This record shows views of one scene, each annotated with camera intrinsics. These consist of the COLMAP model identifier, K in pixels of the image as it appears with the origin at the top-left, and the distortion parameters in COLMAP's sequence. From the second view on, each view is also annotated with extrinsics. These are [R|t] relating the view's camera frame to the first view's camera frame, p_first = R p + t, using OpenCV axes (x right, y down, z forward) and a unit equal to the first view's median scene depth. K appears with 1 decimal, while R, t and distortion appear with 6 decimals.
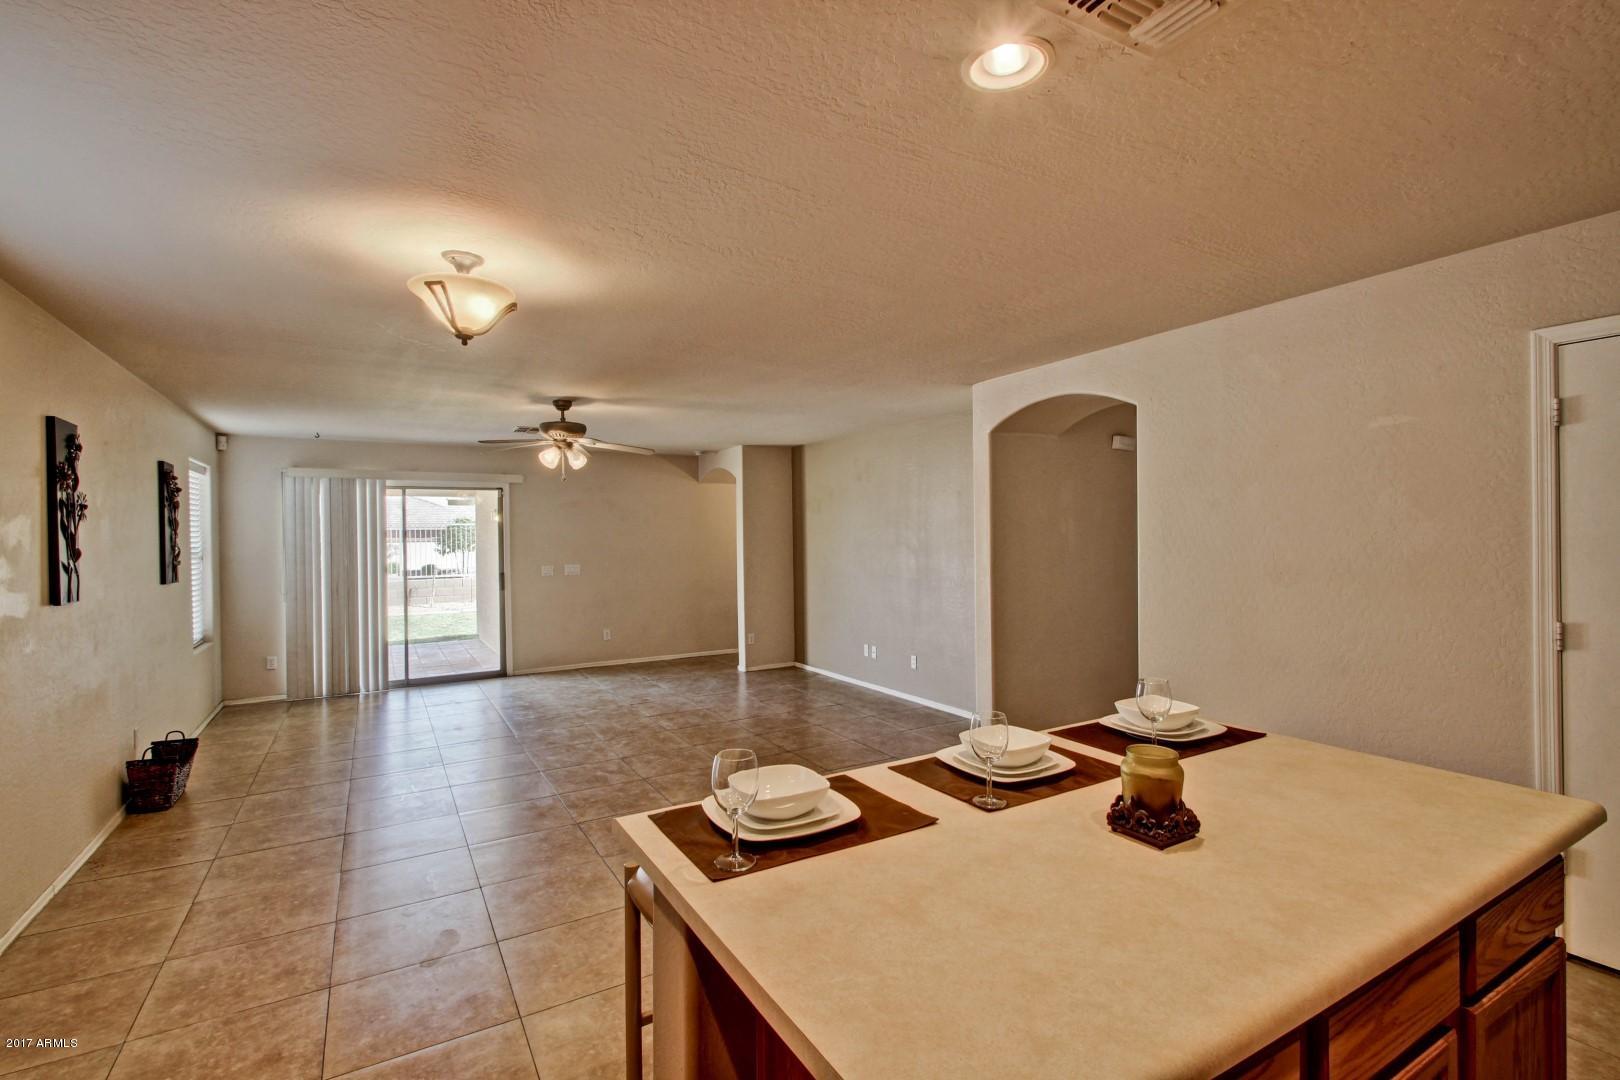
lens RADIAL K [[752.1, 0, 818.1], [0, 752.1, 542.3], [0, 0, 1]] dist [0.009235, -0.000229]
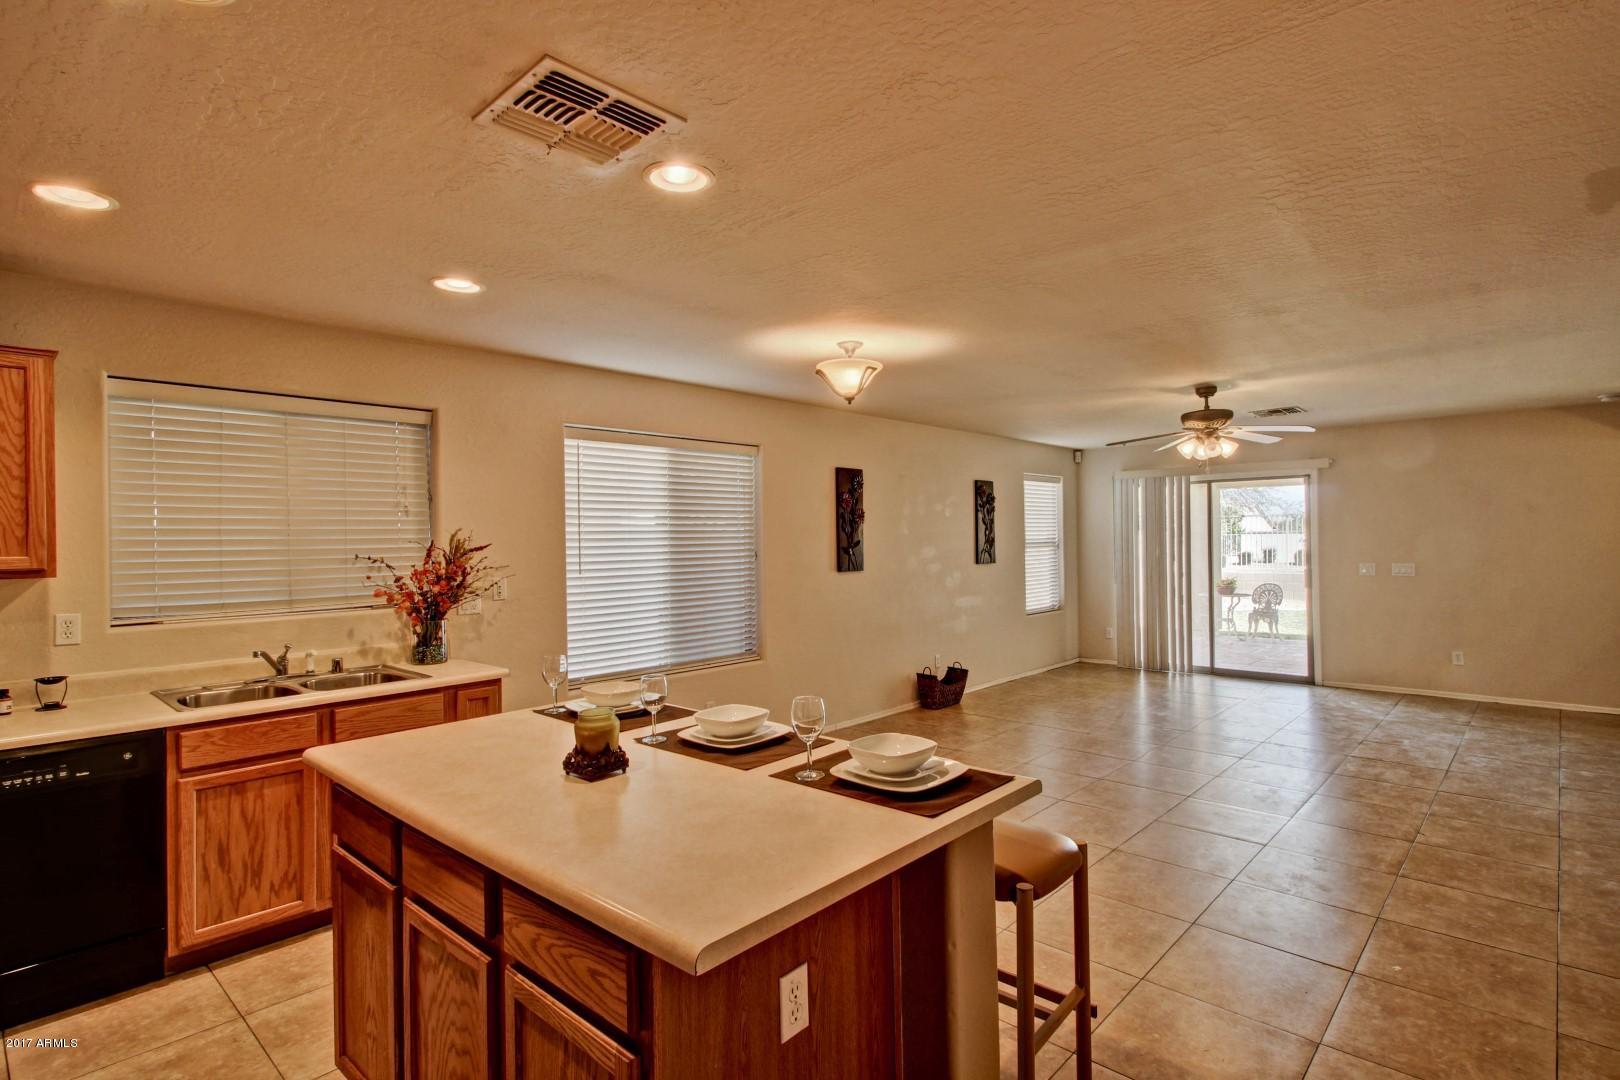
lens RADIAL K [[790.7, 0, 814.6], [0, 790.7, 534.6], [0, 0, 1]] dist [0.004984, -0.000256]
pose [[0.269135, 0.004716, -0.963091, 0.377706], [0.001744, 0.999984, 0.005384, -0.007216], [0.963101, -0.003129, 0.269123, 0.199955]]
